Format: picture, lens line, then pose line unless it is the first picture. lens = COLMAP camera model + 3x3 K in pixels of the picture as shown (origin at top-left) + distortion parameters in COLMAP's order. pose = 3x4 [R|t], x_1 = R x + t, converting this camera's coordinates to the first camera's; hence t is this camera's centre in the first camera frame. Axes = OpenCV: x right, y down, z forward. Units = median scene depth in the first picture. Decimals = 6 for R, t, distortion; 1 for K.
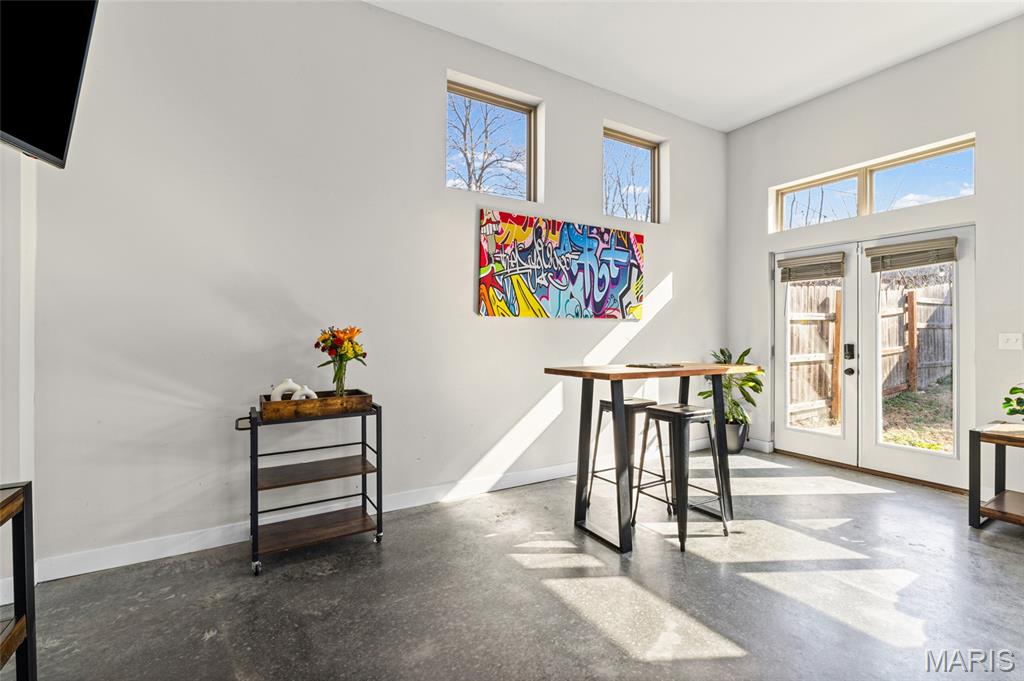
lens RADIAL K [[459.4, 0, 510.9], [0, 459.4, 330.5], [0, 0, 1]] dist [-0.009576, 0.002371]
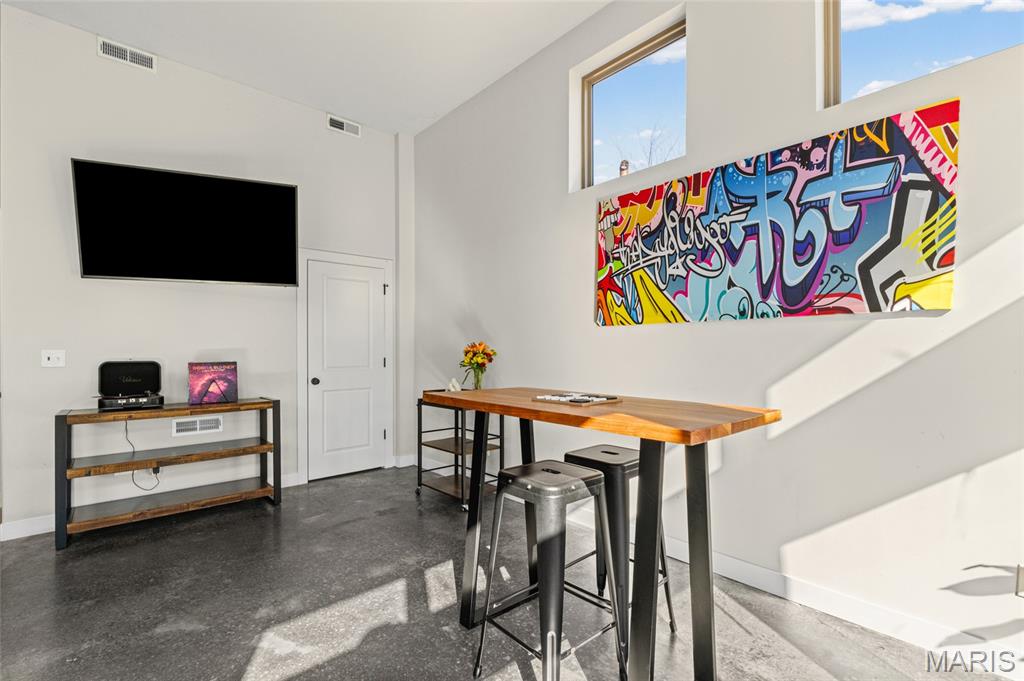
lens RADIAL K [[459.4, 0, 526.6], [0, 459.4, 350.3], [0, 0, 1]] dist [-0.009576, 0.002371]
pose [[0.213739, 0.001710, -0.976889, 0.679637], [0.010666, 0.999935, 0.004084, 0.007605], [0.976832, -0.011292, 0.213707, 0.615370]]
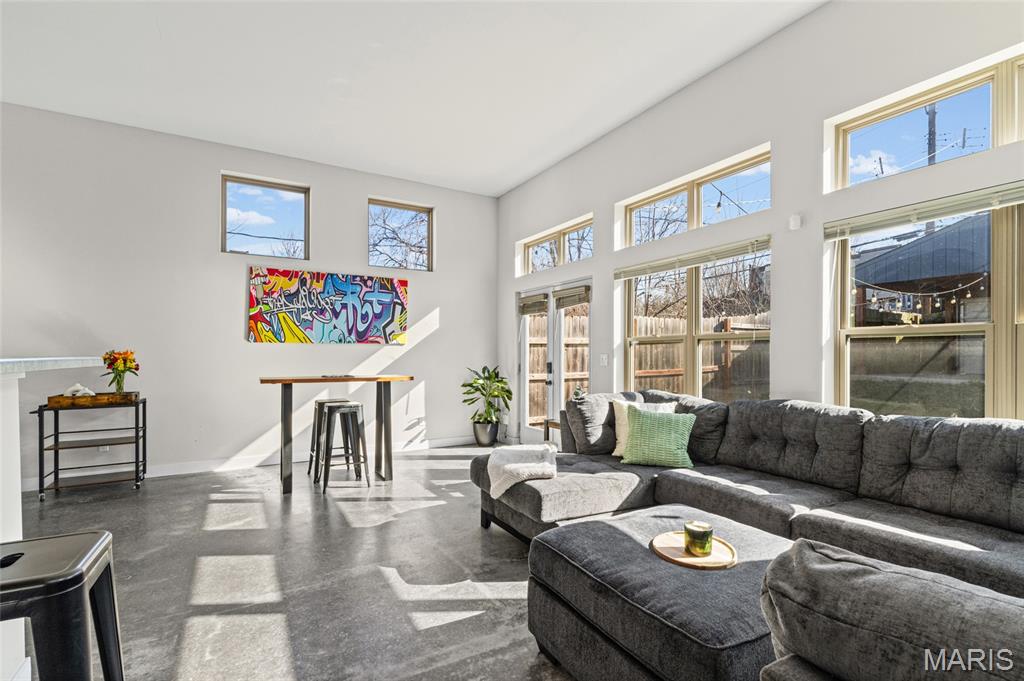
lens RADIAL K [[459.4, 0, 511.0], [0, 459.4, 355.4], [0, 0, 1]] dist [-0.009576, 0.002371]
pose [[0.999986, -0.001664, -0.005013, 0.674747], [0.001693, 0.999981, 0.005842, 0.001773], [0.005003, -0.005851, 0.999970, -0.370889]]
